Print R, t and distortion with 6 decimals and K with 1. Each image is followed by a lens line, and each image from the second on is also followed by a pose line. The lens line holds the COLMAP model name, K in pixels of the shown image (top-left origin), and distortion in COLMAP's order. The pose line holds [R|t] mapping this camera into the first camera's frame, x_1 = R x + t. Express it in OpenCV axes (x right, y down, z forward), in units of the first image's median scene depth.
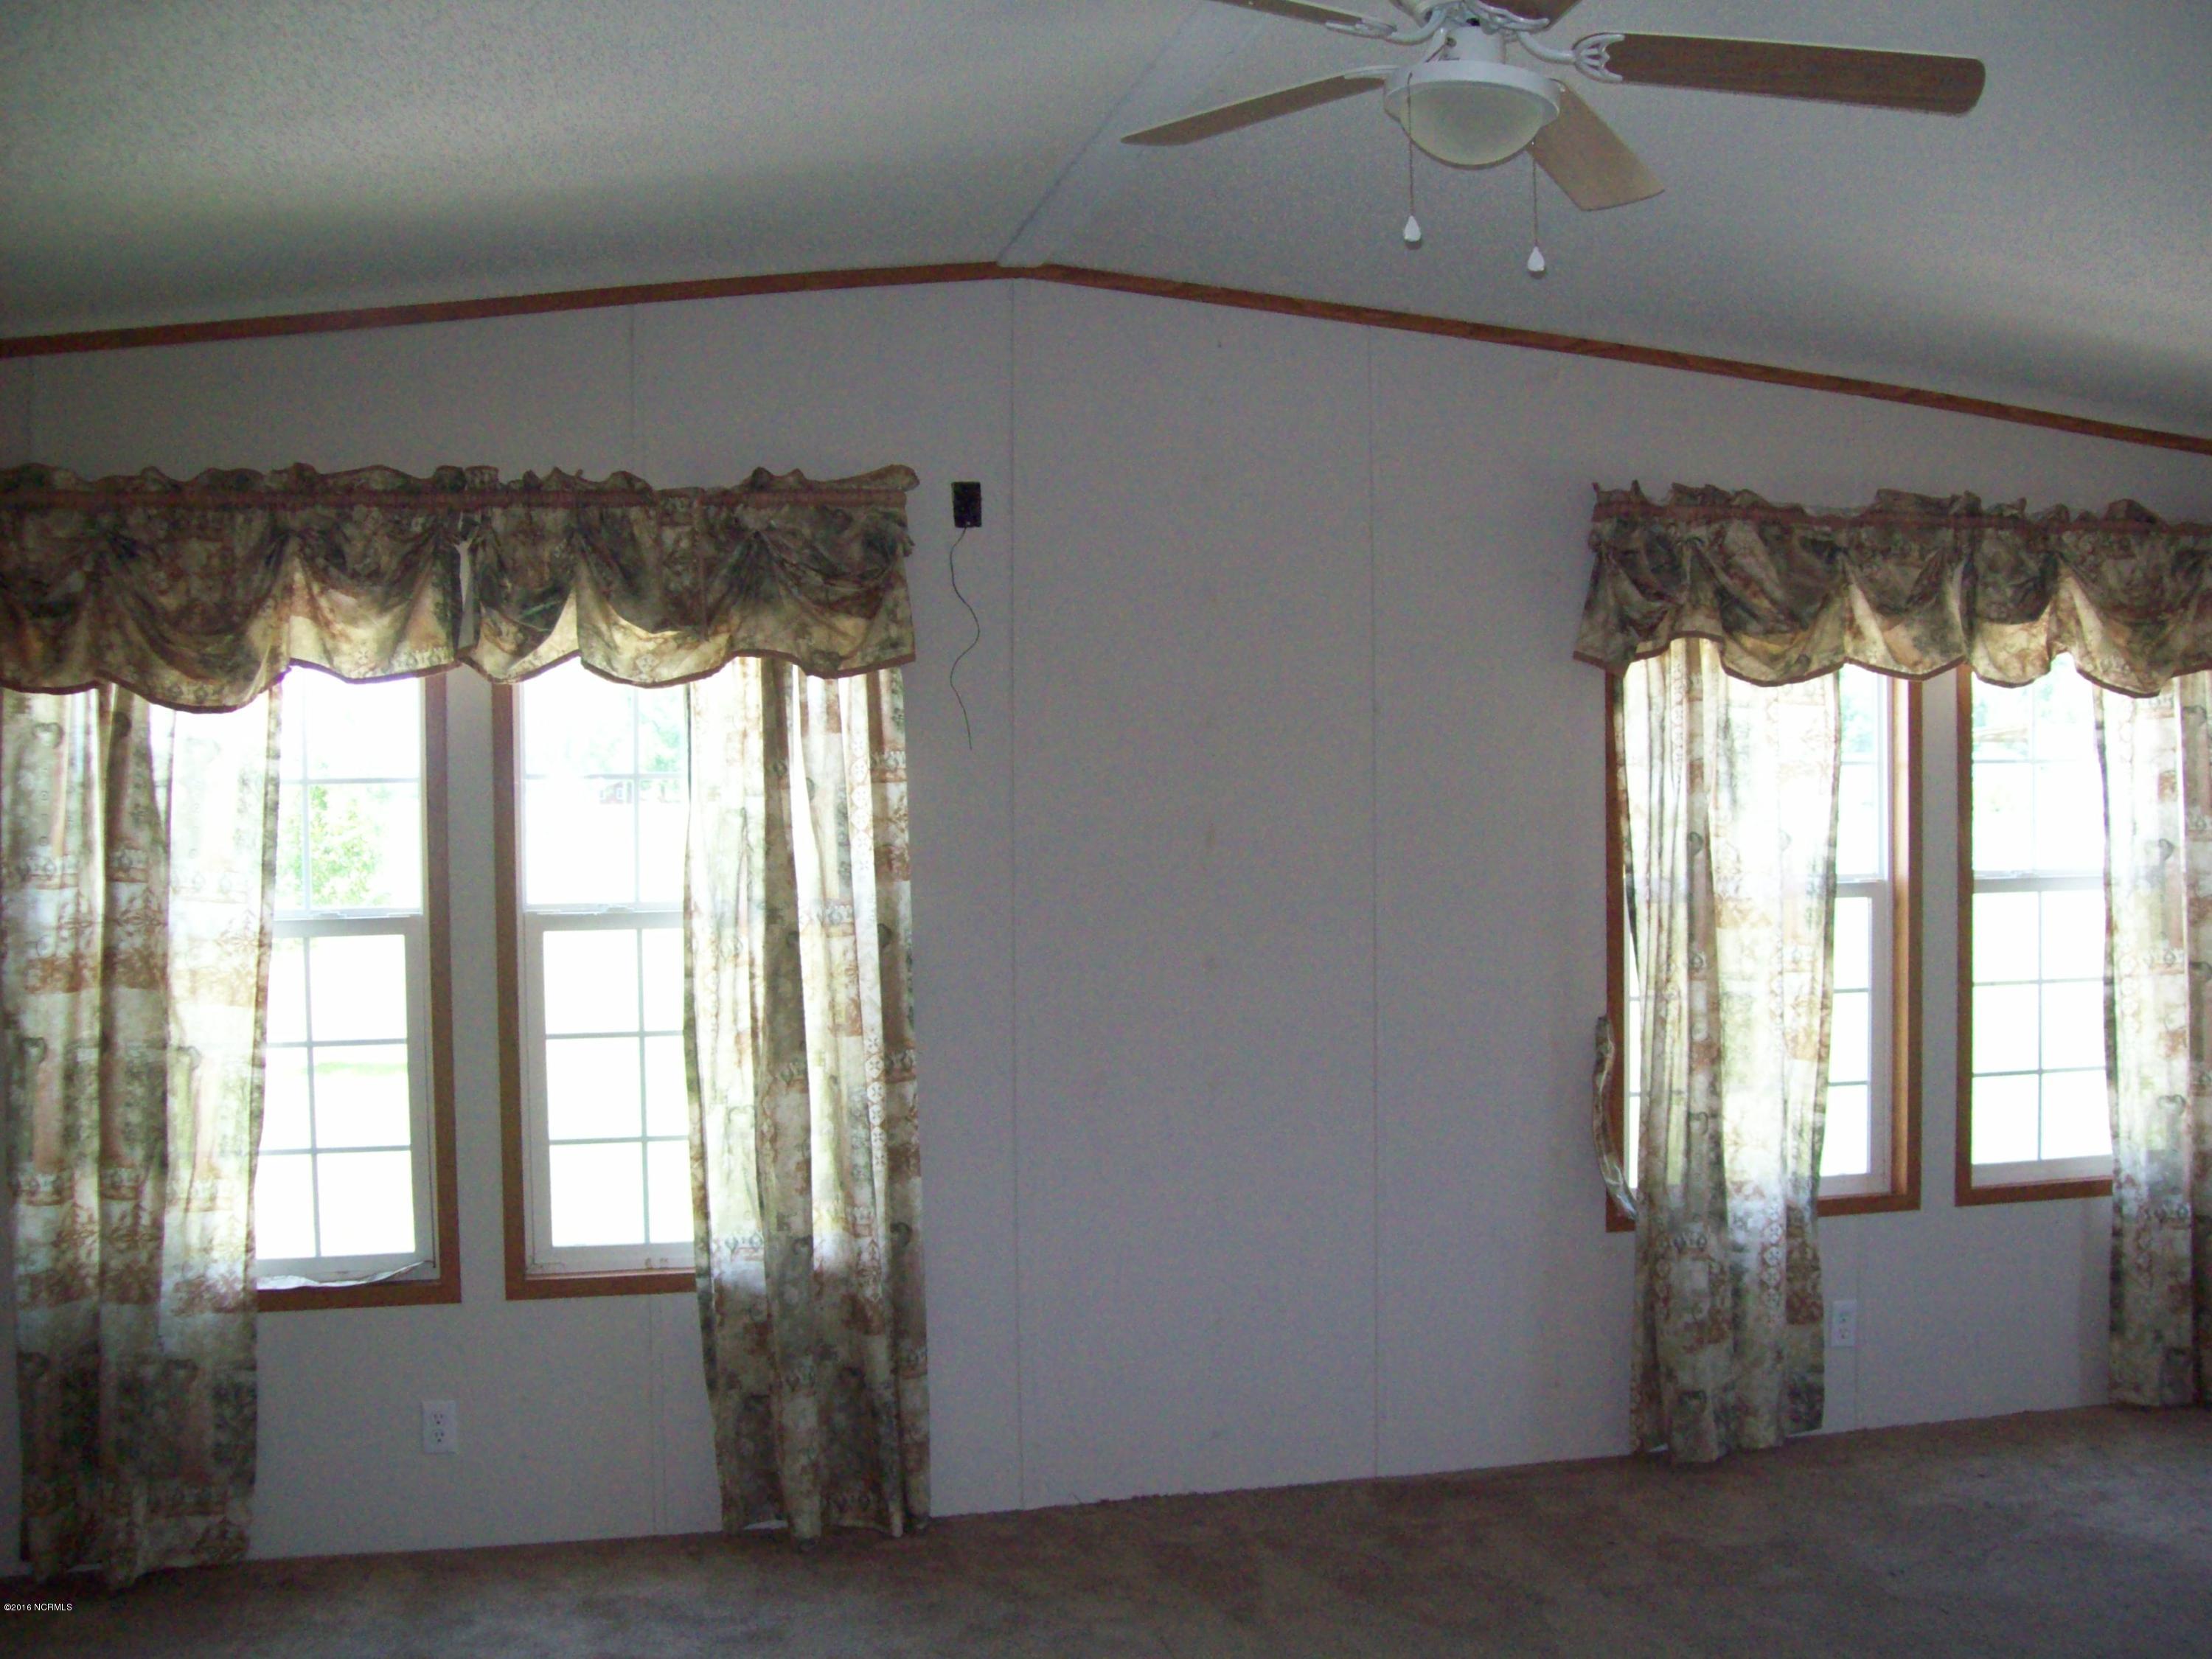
lens RADIAL K [[2325.7, 0, 1099.6], [0, 2325.7, 826.6], [0, 0, 1]] dist [-0.136844, 0.000000]
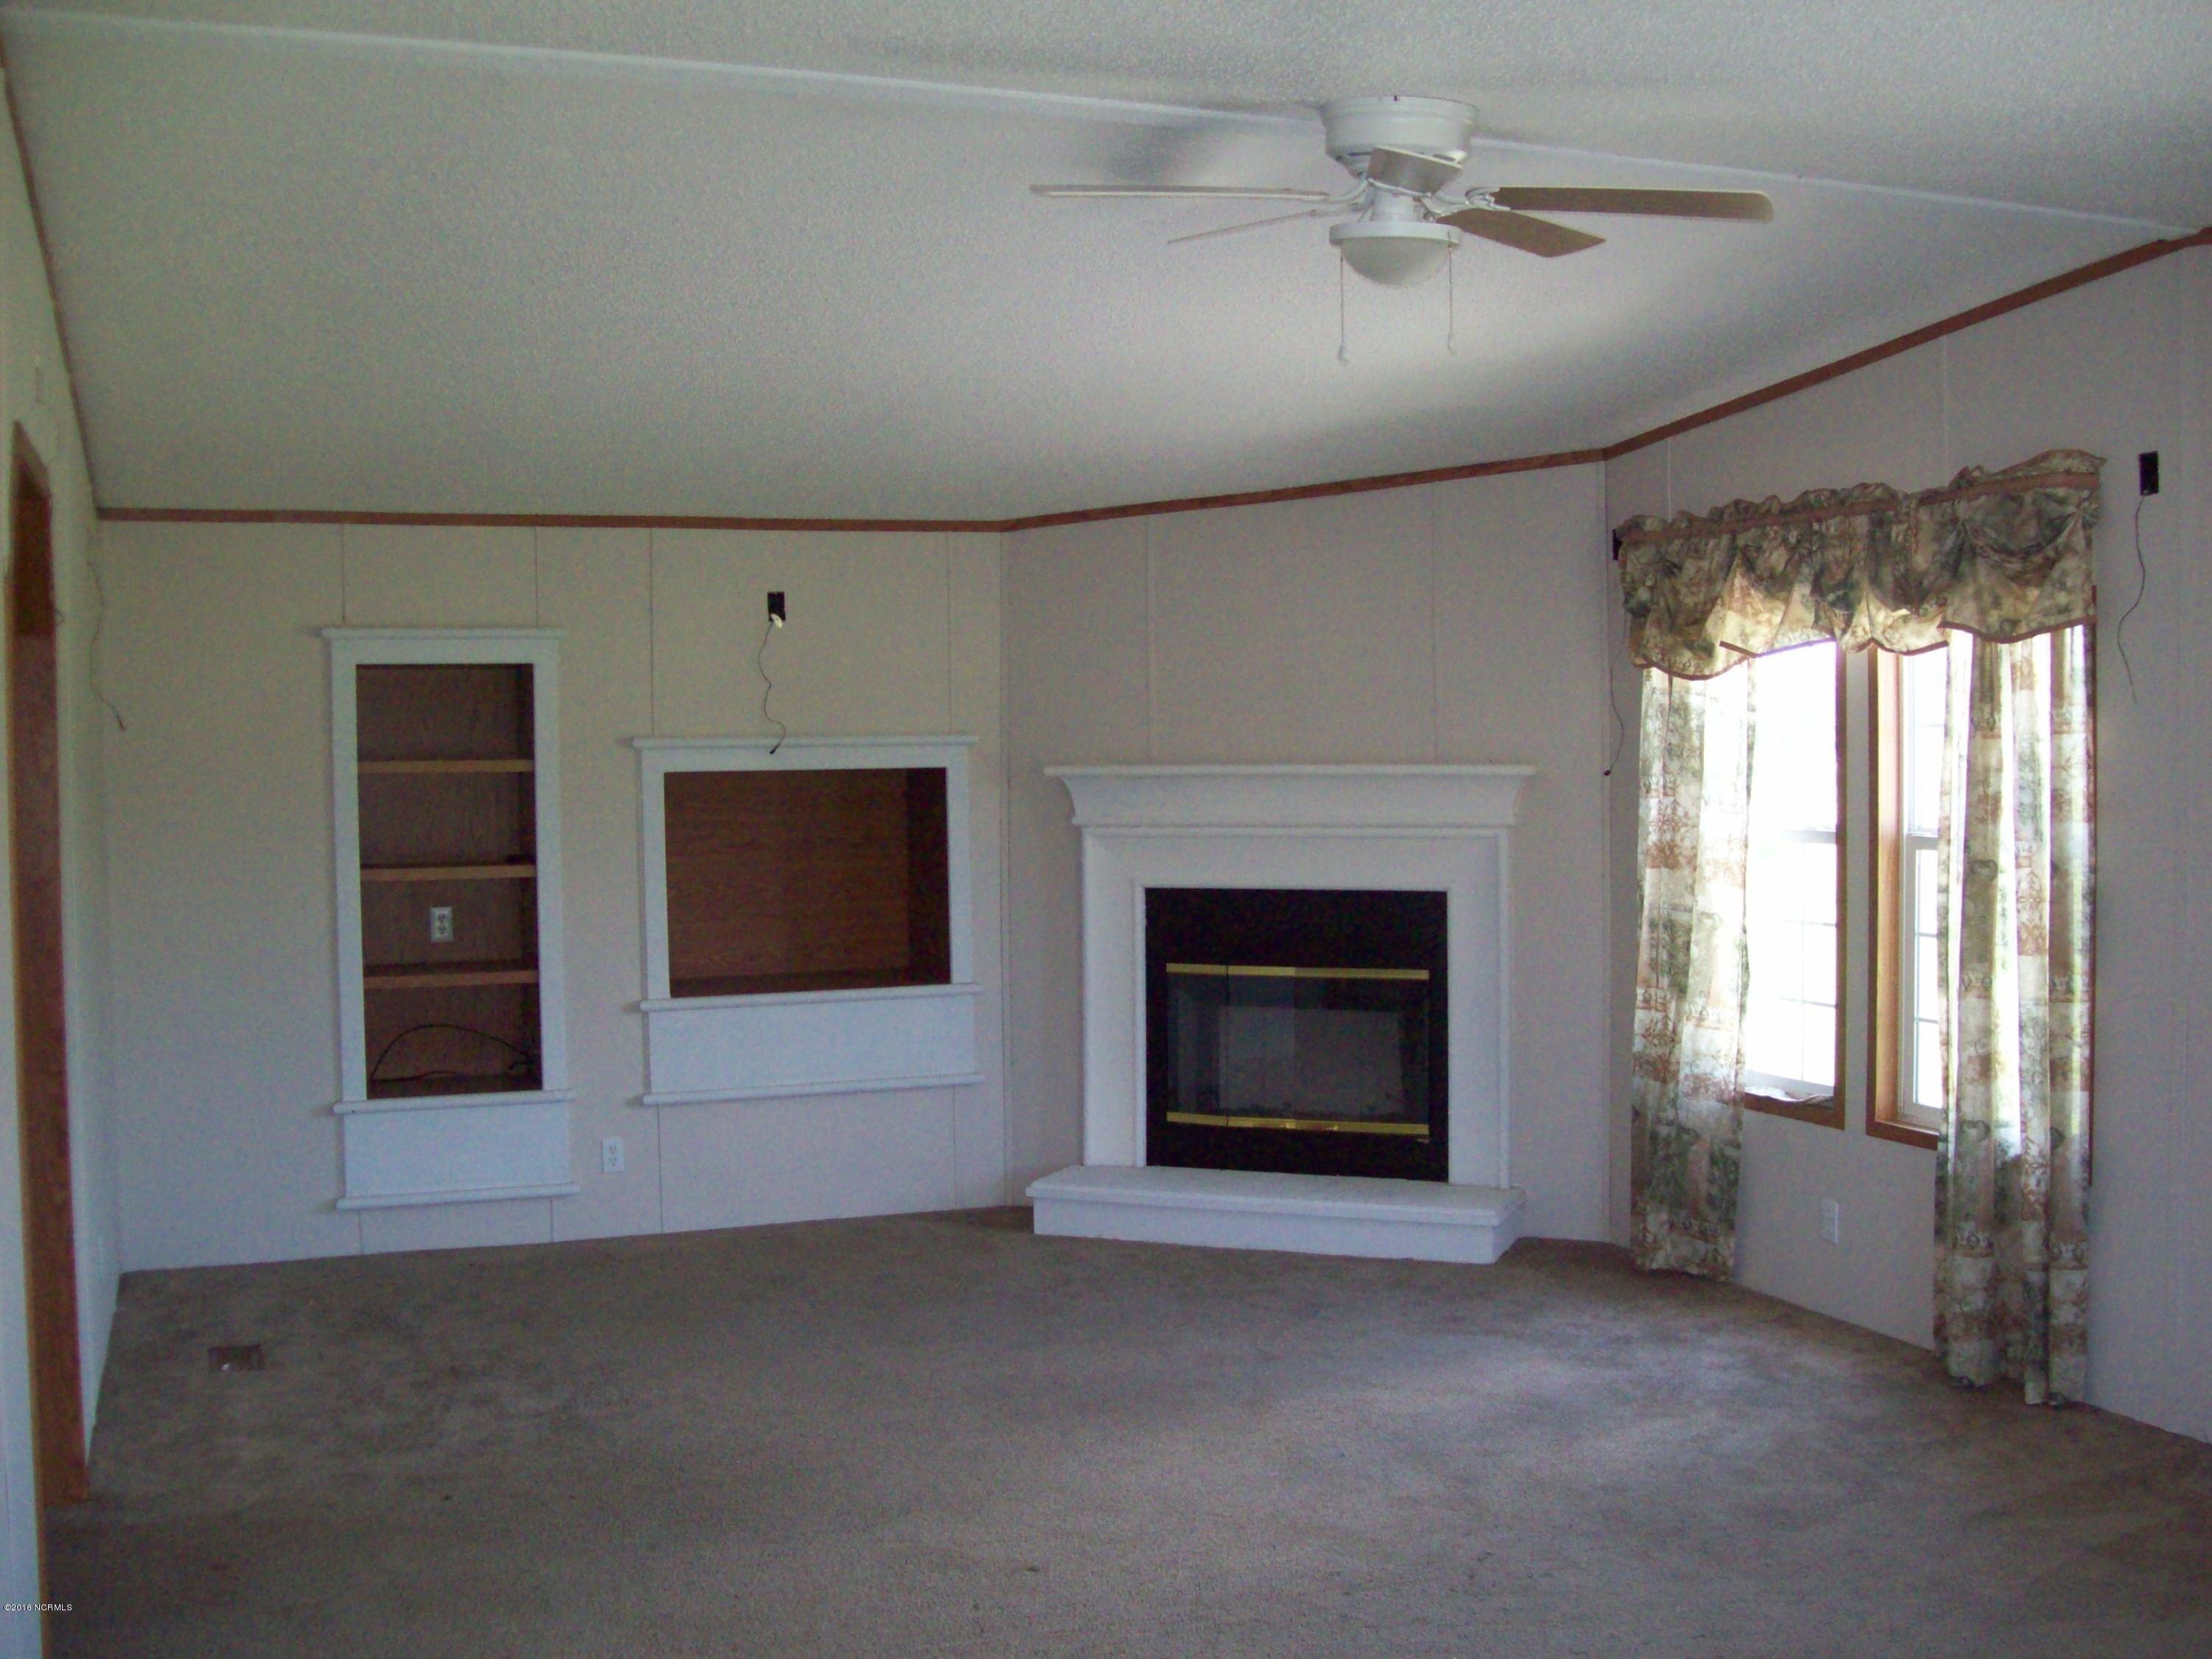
lens RADIAL K [[2325.7, 0, 1105.0], [0, 2325.7, 836.6], [0, 0, 1]] dist [-0.136844, 0.000000]
pose [[0.143633, 0.053679, -0.988174, 0.968031], [-0.013155, 0.998543, 0.052330, -0.021881], [0.989544, 0.005483, 0.144130, 0.408859]]
